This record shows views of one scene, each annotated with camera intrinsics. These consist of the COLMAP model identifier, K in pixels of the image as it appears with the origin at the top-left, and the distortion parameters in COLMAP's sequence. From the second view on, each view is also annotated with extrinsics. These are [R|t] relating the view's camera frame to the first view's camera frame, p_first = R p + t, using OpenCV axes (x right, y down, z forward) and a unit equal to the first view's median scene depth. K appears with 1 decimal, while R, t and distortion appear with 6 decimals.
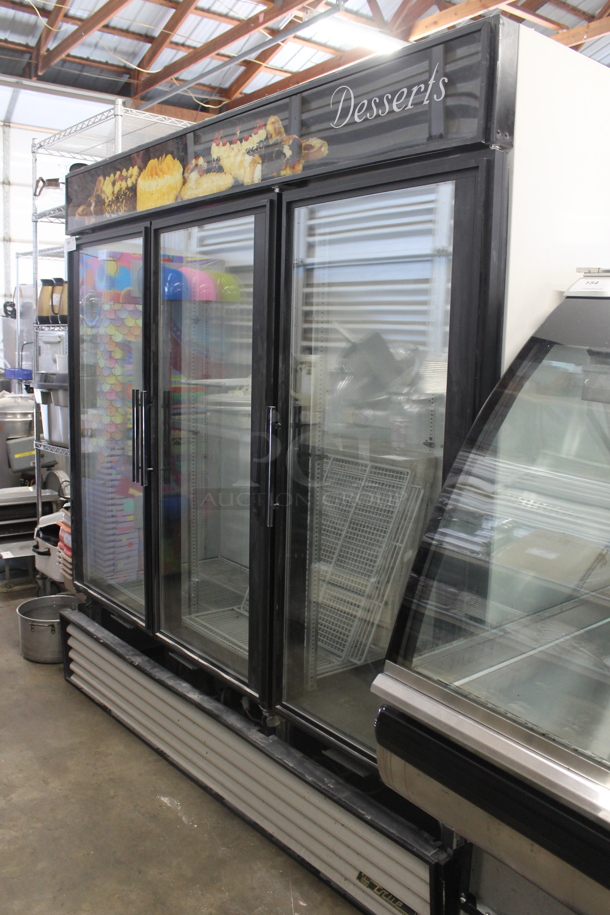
lens RADIAL K [[794.6, 0, 305.0], [0, 794.6, 457.5], [0, 0, 1]] dist [-0.183935, 0.185999]
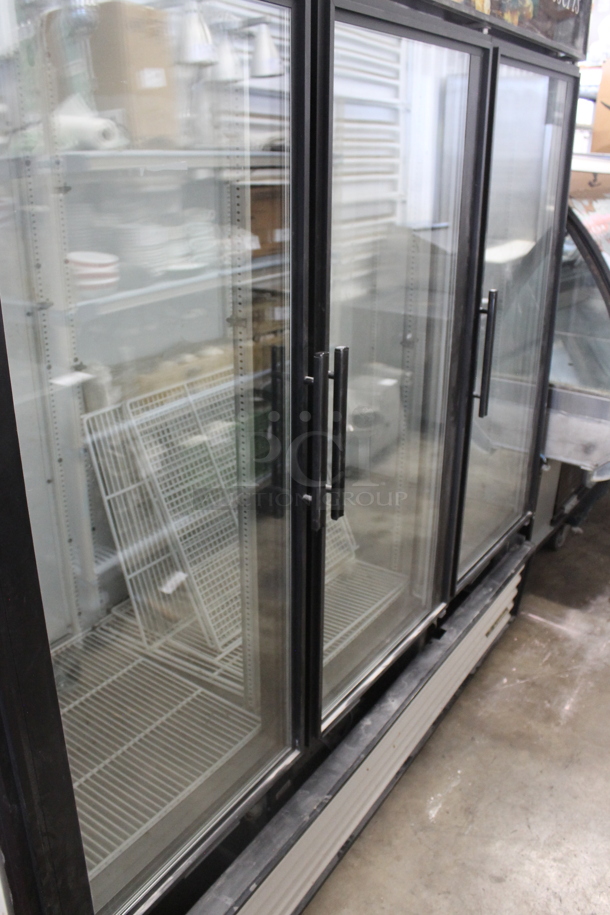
lens RADIAL K [[794.6, 0, 305.0], [0, 794.6, 457.5], [0, 0, 1]] dist [-0.183935, 0.185999]
pose [[-0.293403, -0.377705, 0.878210, -0.714586], [0.117981, 0.897312, 0.425337, -0.254503], [-0.948681, 0.228408, -0.218712, 1.221176]]
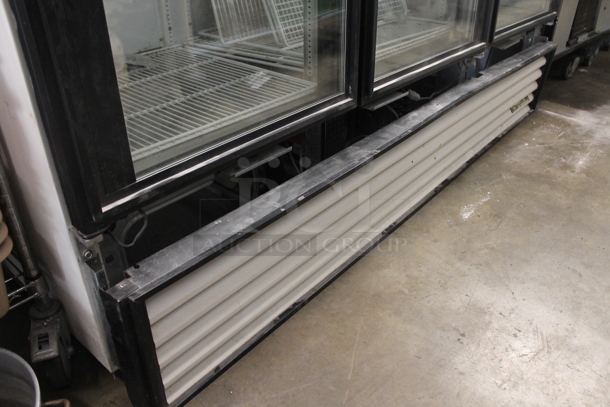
lens RADIAL K [[529.8, 0, 305.0], [0, 529.8, 203.5], [0, 0, 1]] dist [-0.183935, 0.185999]
pose [[-0.179281, -0.524782, 0.832143, -0.666805], [0.138149, 0.824037, 0.549434, 0.057798], [-0.974050, 0.213463, -0.075237, 1.236065]]
